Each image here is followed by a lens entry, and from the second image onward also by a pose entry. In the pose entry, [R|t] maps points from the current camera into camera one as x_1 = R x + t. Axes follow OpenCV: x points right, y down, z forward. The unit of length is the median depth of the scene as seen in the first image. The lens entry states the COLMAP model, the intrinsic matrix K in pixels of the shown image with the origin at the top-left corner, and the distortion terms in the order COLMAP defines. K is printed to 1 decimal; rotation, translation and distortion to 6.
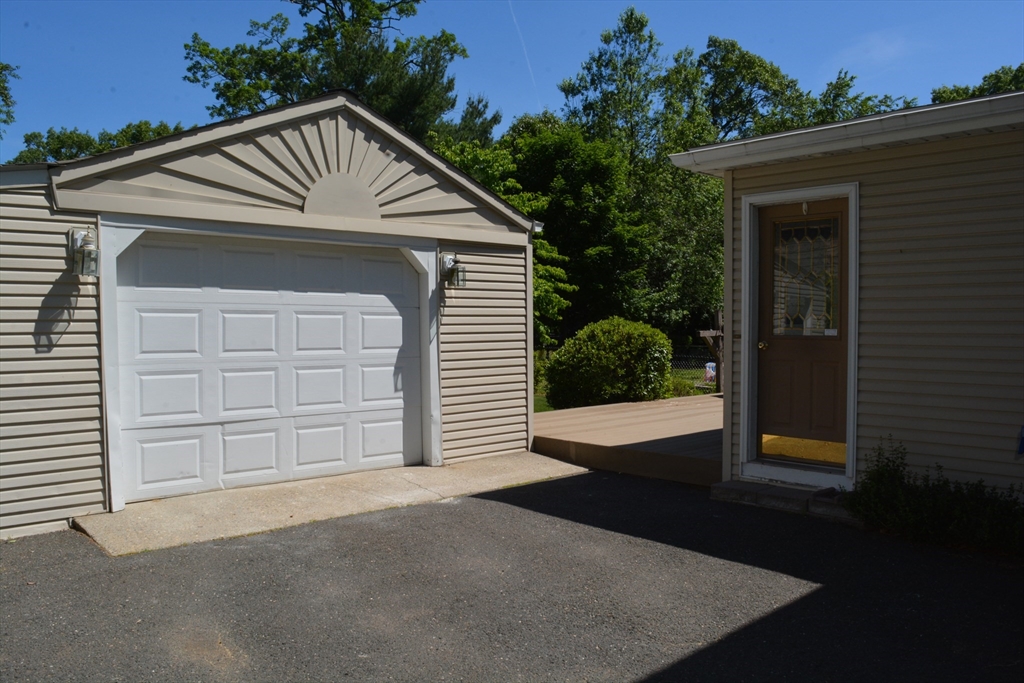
lens RADIAL K [[803.1, 0, 512.0], [0, 803.1, 341.5], [0, 0, 1]] dist [-0.095434, 0.022834]
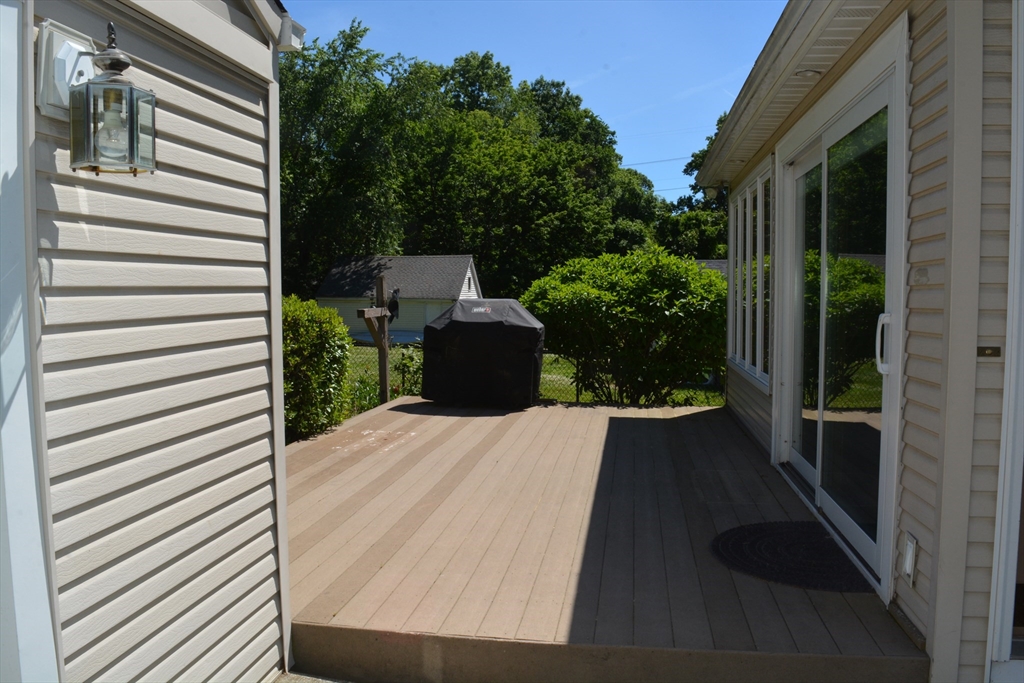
lens RADIAL K [[803.1, 0, 512.0], [0, 803.1, 341.5], [0, 0, 1]] dist [-0.095434, 0.022834]
pose [[0.786312, -0.034213, 0.616882, -0.067930], [0.008069, 0.998949, 0.045118, -0.014986], [-0.617777, -0.030499, 0.785761, 0.413036]]
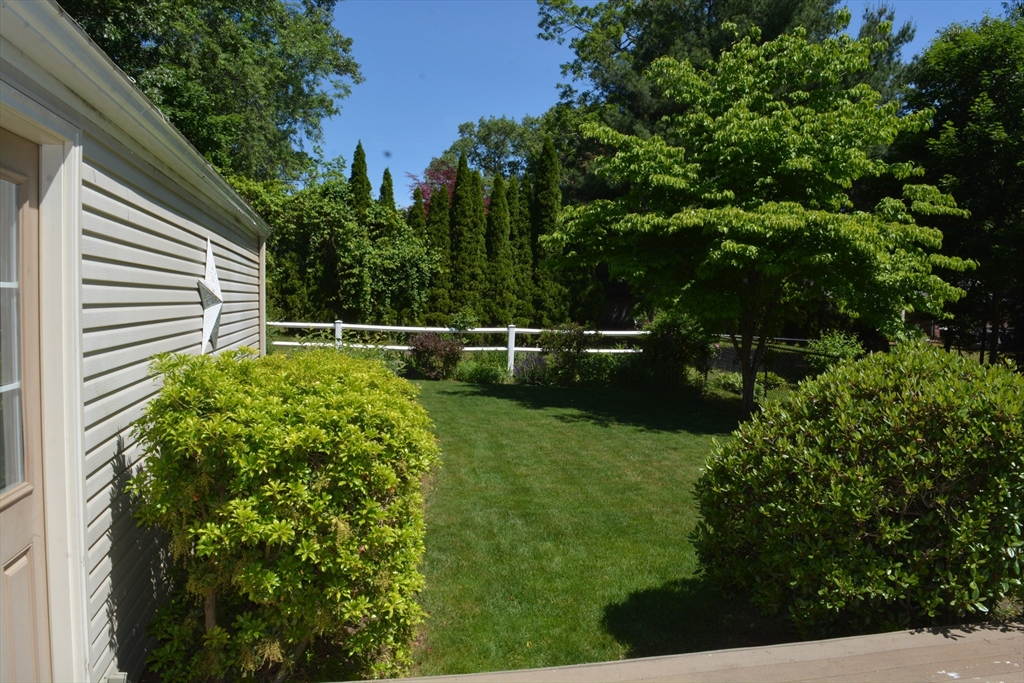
lens RADIAL K [[810.1, 0, 511.1], [0, 810.1, 353.4], [0, 0, 1]] dist [-0.078874, 0.013337]
pose [[0.861416, 0.045431, -0.505864, 0.138823], [-0.025469, 0.998602, 0.046313, -0.035030], [0.507261, -0.027011, 0.861369, 0.578419]]
